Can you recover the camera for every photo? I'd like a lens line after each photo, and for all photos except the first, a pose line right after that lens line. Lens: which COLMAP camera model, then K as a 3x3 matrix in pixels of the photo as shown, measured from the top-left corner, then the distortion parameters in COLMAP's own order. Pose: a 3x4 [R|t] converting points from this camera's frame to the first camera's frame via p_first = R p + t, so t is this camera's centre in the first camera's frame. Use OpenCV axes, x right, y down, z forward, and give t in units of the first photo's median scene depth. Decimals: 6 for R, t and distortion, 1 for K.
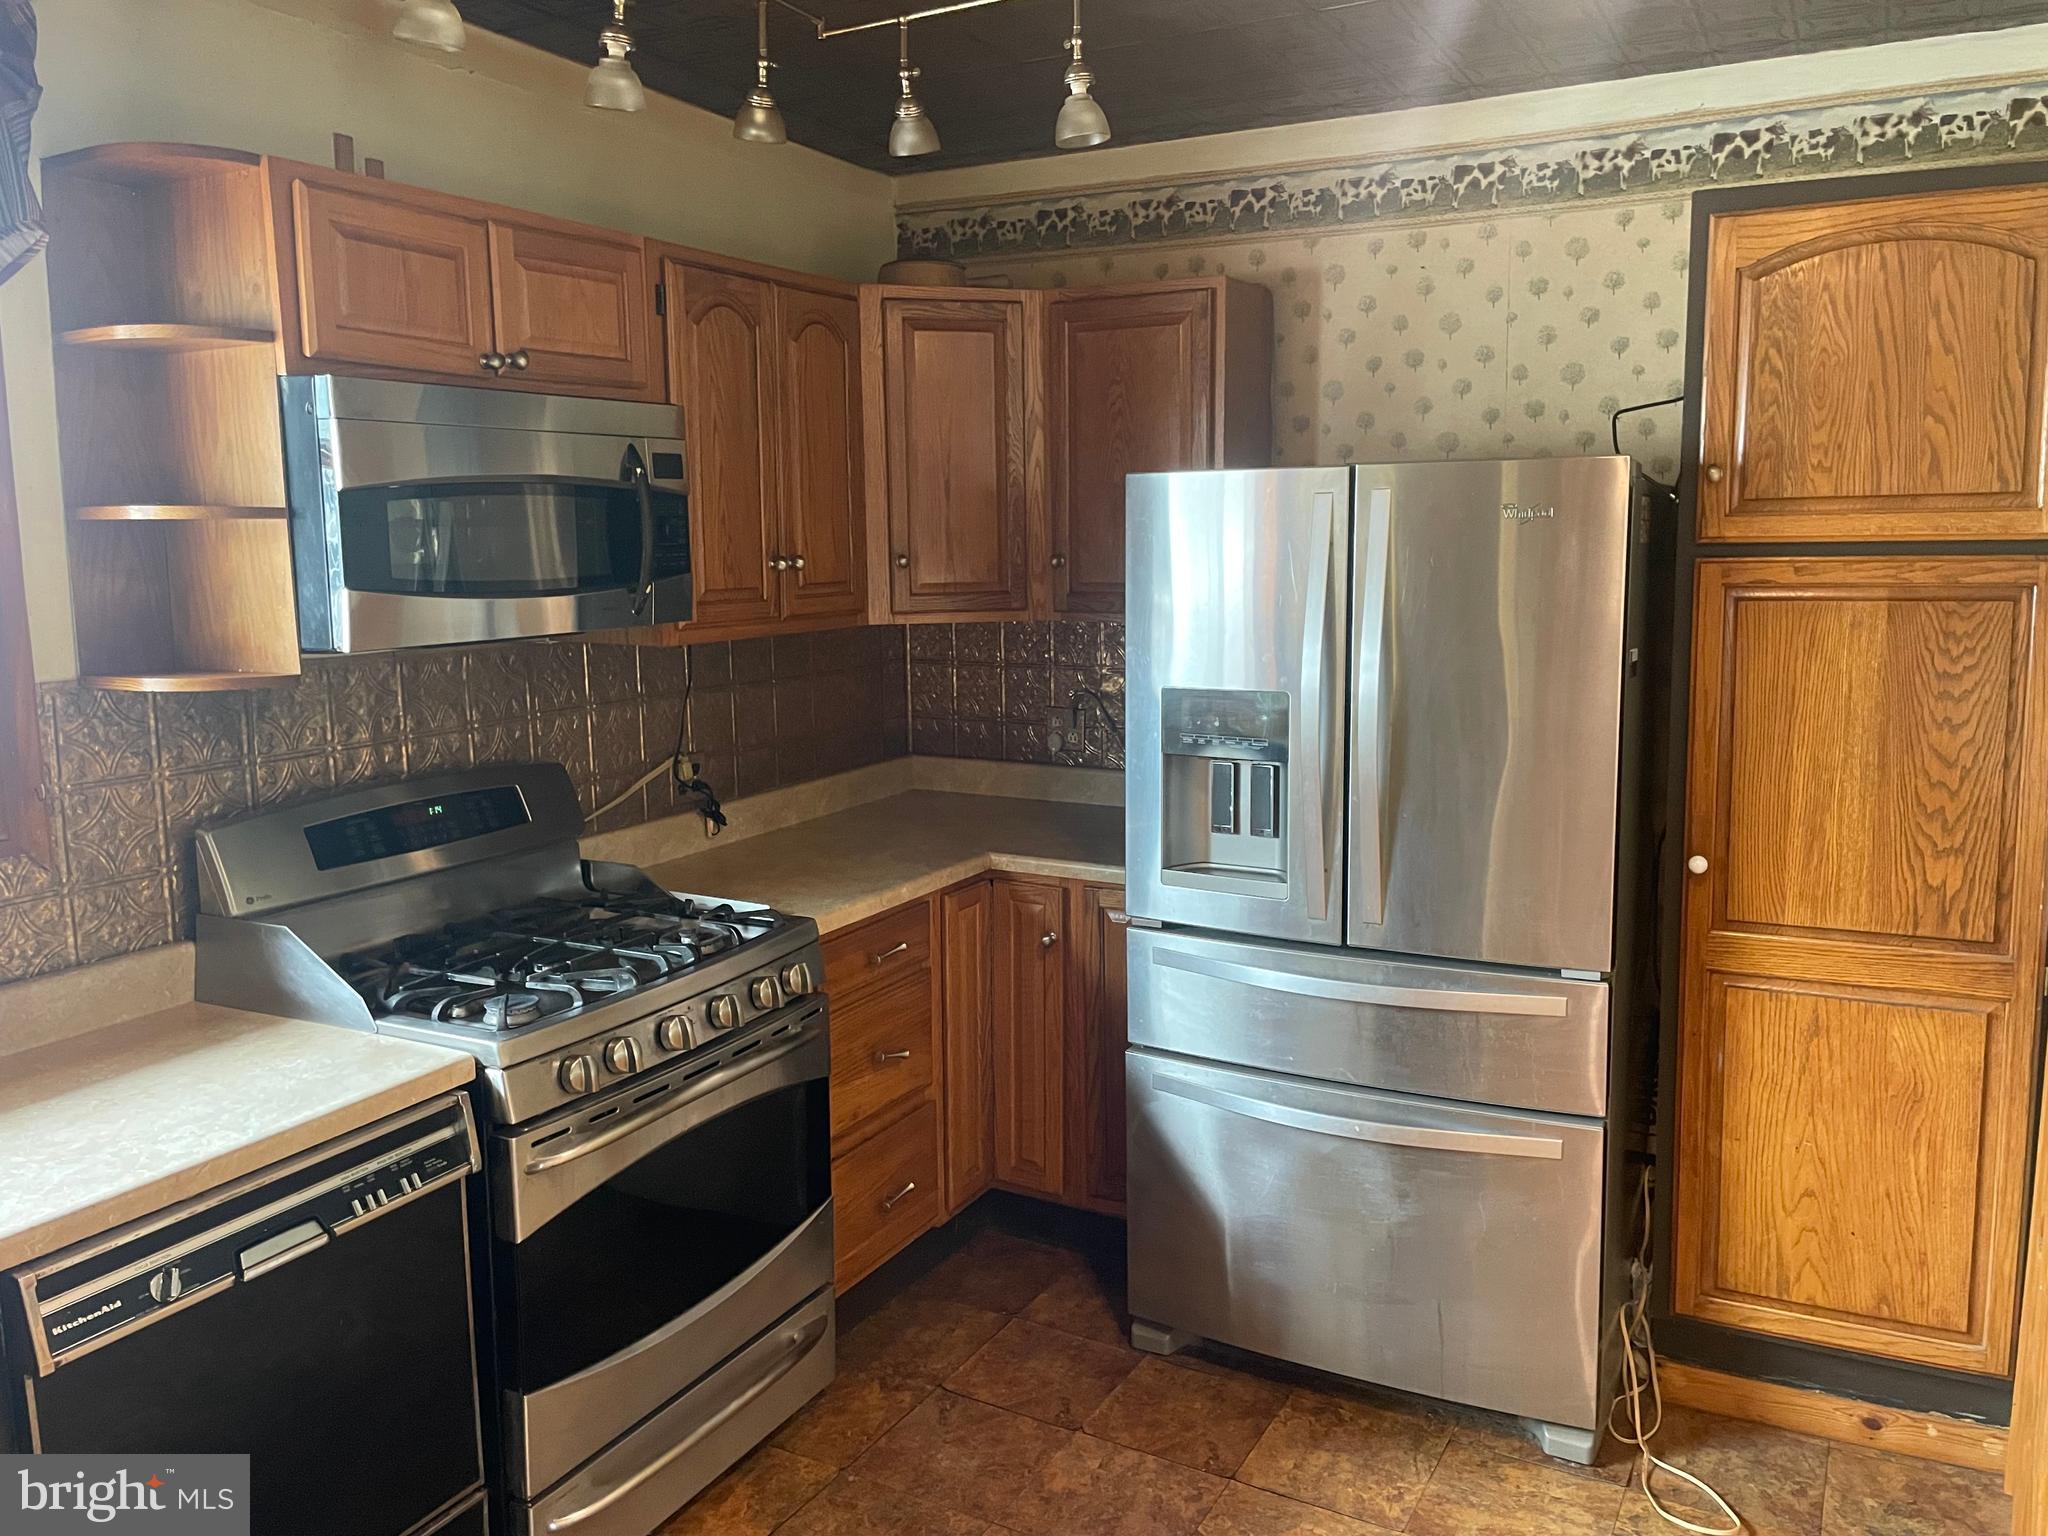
lens RADIAL K [[1588.7, 0, 916.0], [0, 1588.7, 733.3], [0, 0, 1]] dist [0.078897, -0.095100]
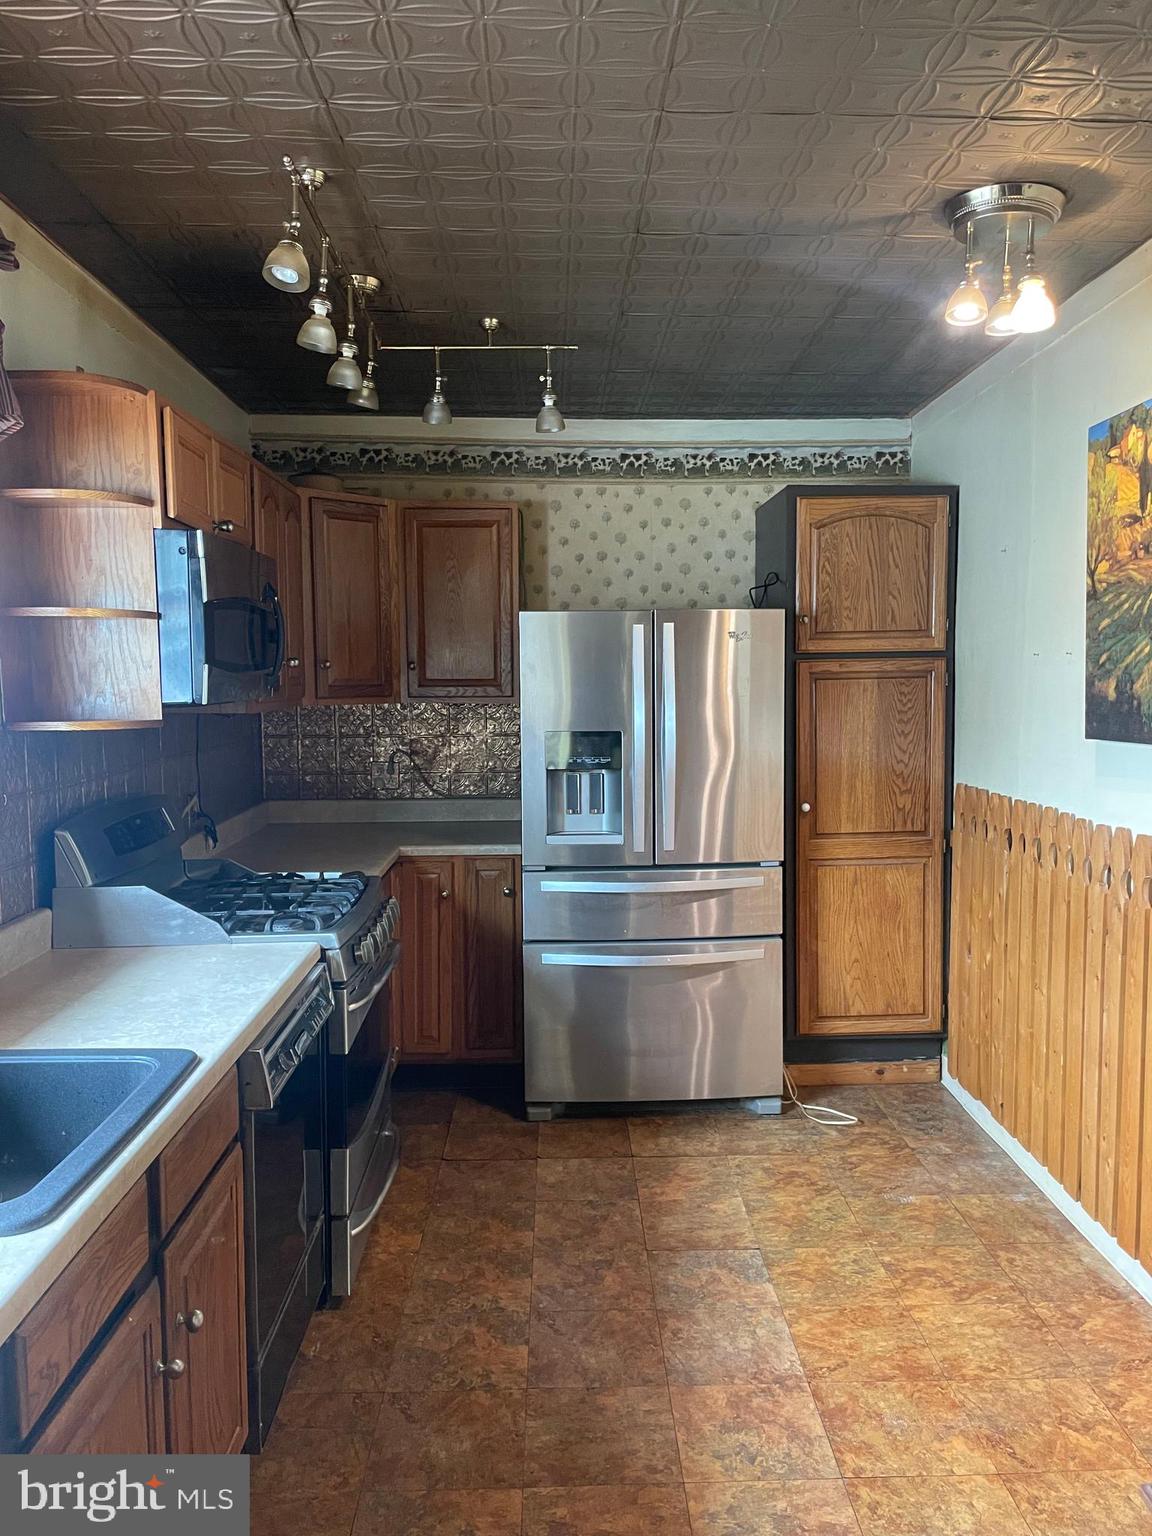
lens RADIAL K [[1191.5, 0, 579.0], [0, 1191.5, 766.4], [0, 0, 1]] dist [0.078897, -0.095100]
pose [[0.858349, -0.035661, 0.511825, -0.528503], [0.060913, 0.997609, -0.032647, 0.059041], [-0.509437, 0.059199, 0.858469, -0.165652]]
